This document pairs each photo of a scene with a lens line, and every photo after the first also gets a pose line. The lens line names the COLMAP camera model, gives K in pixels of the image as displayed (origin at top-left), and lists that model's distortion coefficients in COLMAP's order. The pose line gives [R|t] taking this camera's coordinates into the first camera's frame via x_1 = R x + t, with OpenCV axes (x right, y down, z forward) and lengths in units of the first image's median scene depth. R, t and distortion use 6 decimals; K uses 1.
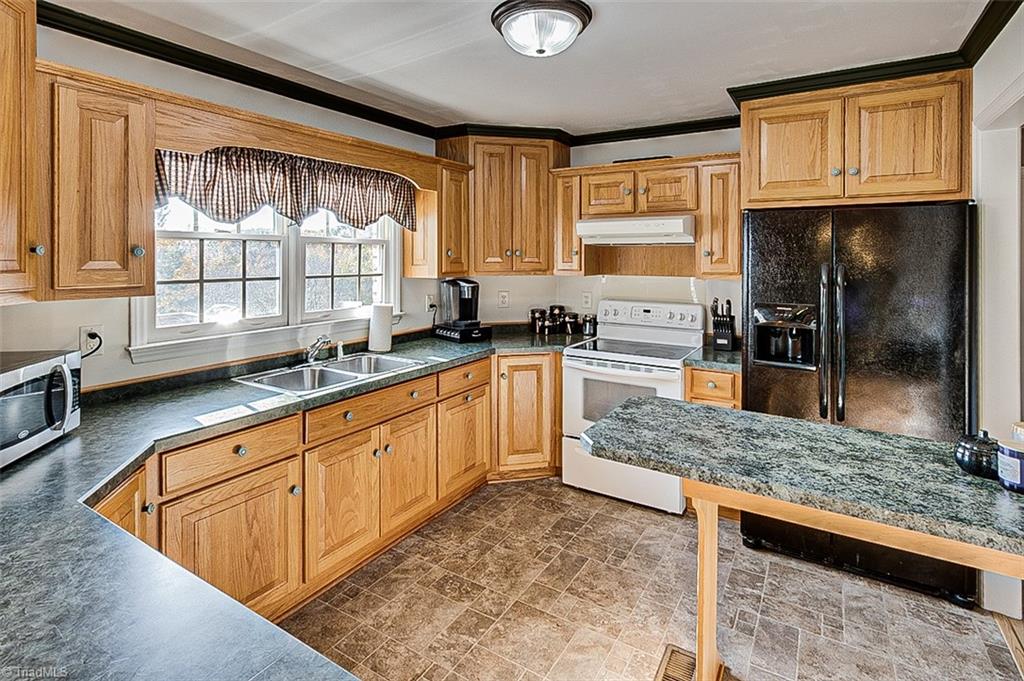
lens RADIAL K [[492.6, 0, 506.3], [0, 492.6, 256.5], [0, 0, 1]] dist [-0.002220, 0.001706]
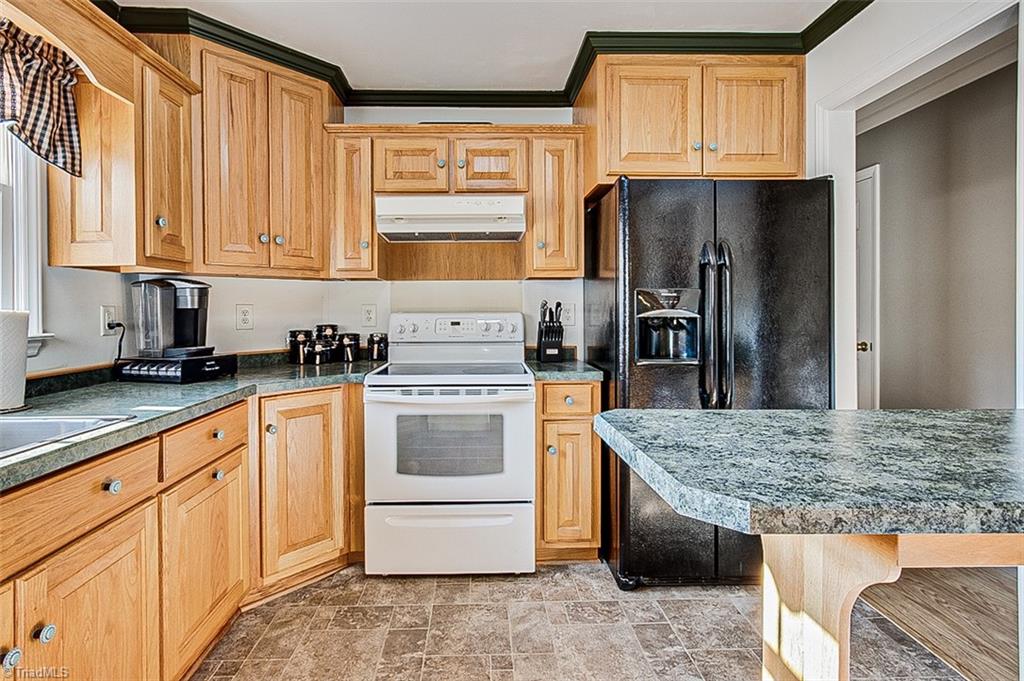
lens RADIAL K [[492.6, 0, 484.8], [0, 492.6, 308.8], [0, 0, 1]] dist [-0.002220, 0.001706]
pose [[0.839245, -0.006194, 0.543718, -0.116955], [0.004333, 0.999980, 0.004703, 0.094322], [-0.543736, -0.001591, 0.839255, 0.352363]]
